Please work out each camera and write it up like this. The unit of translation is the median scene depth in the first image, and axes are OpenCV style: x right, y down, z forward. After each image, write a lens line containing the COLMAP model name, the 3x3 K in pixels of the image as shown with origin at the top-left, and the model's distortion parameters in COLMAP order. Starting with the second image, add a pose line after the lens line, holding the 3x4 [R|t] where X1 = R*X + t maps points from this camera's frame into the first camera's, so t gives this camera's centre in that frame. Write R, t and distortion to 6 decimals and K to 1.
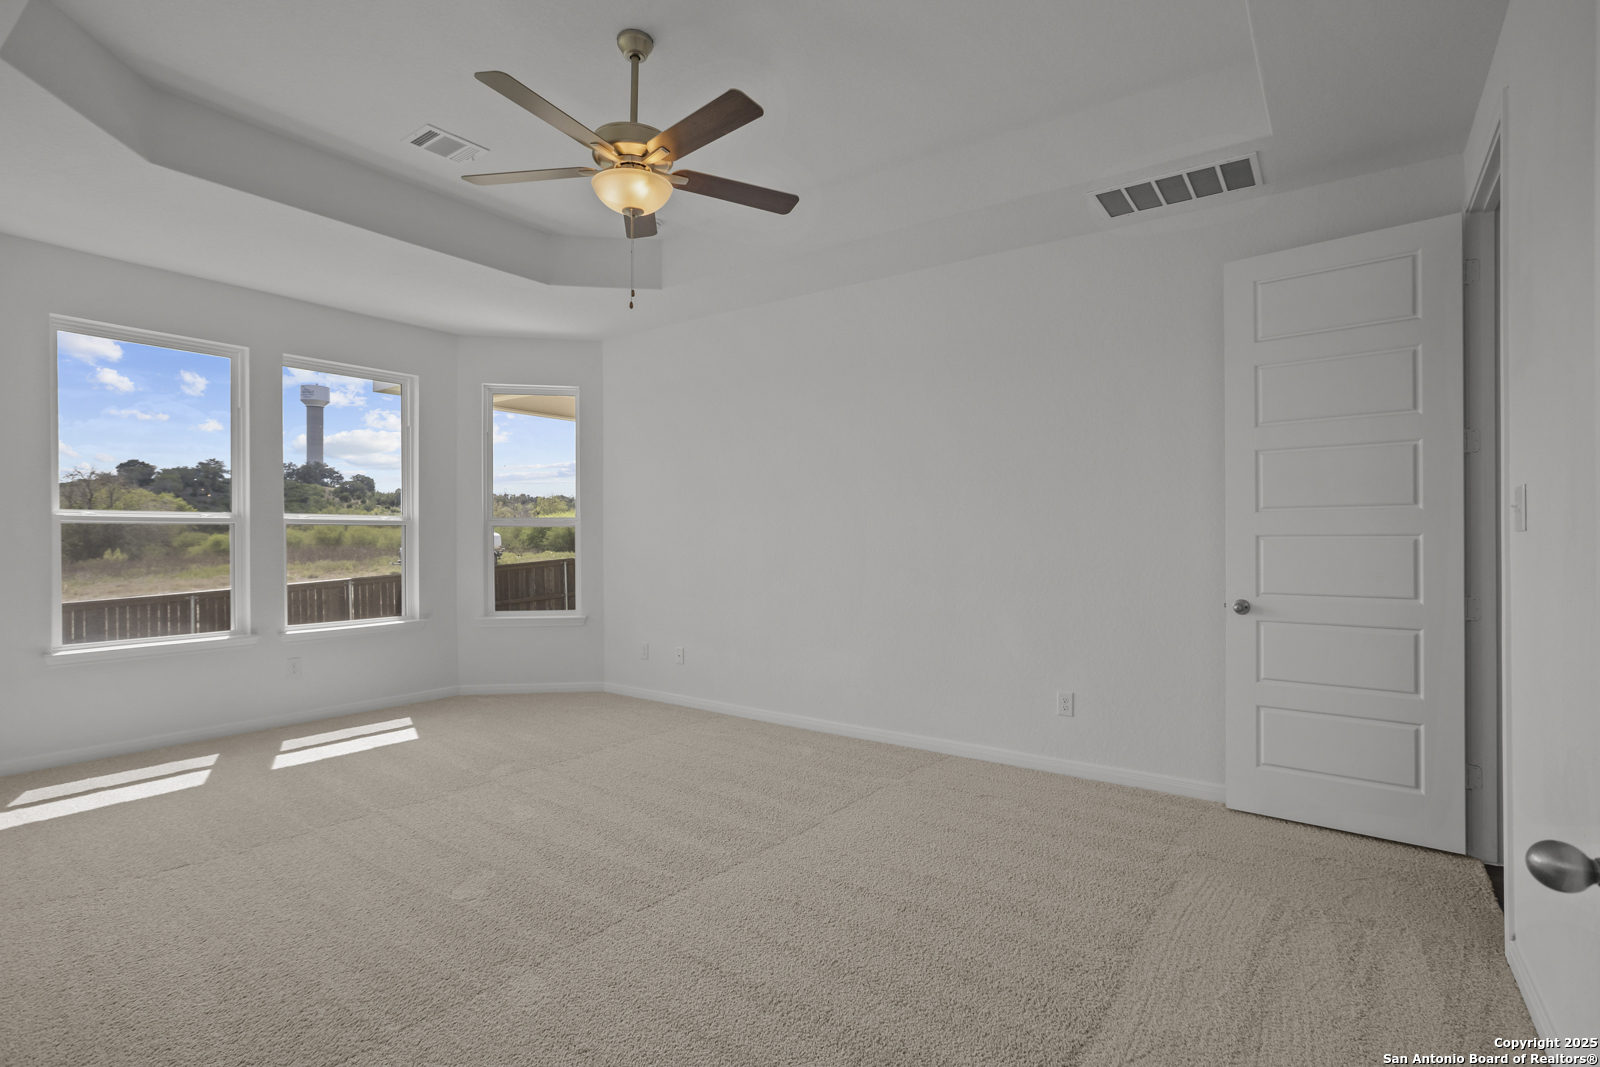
lens RADIAL K [[771.8, 0, 809.6], [0, 771.8, 540.8], [0, 0, 1]] dist [-0.041609, 0.026715]
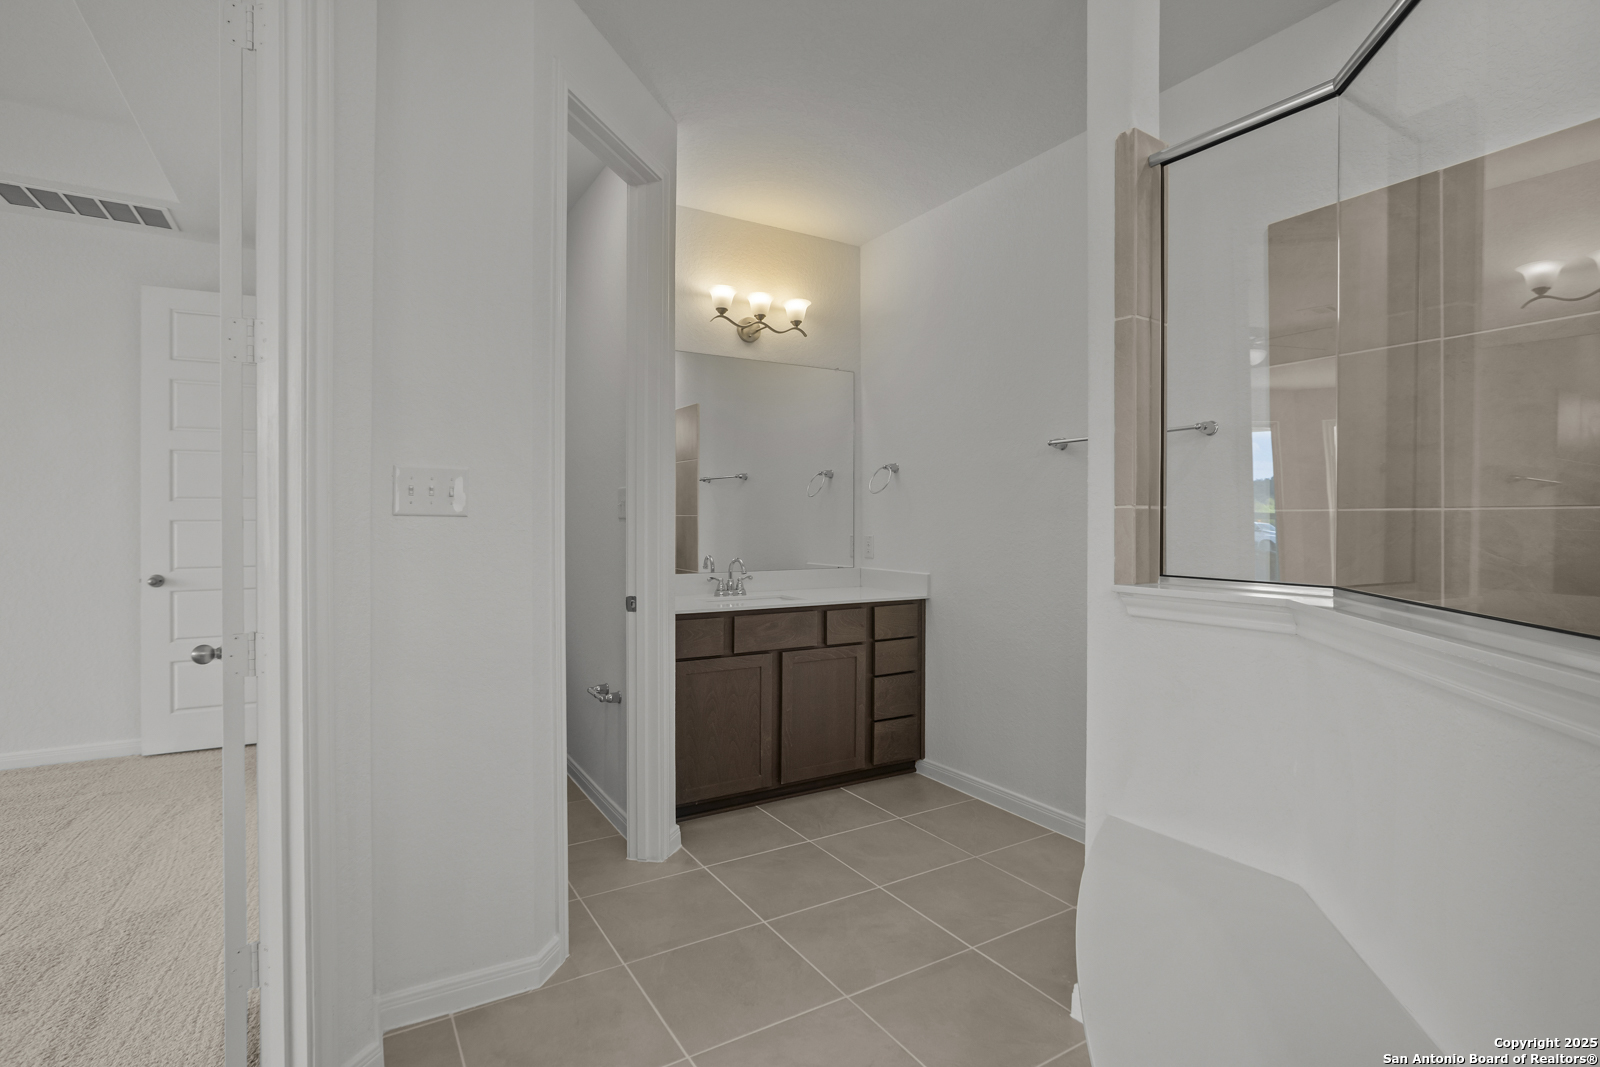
lens RADIAL K [[771.8, 0, 809.6], [0, 771.8, 540.8], [0, 0, 1]] dist [-0.041609, 0.026715]
pose [[0.393547, -0.002124, 0.919302, -0.118321], [-0.016367, 0.999823, 0.009316, -0.002501], [-0.919159, -0.018713, 0.393443, -0.396964]]
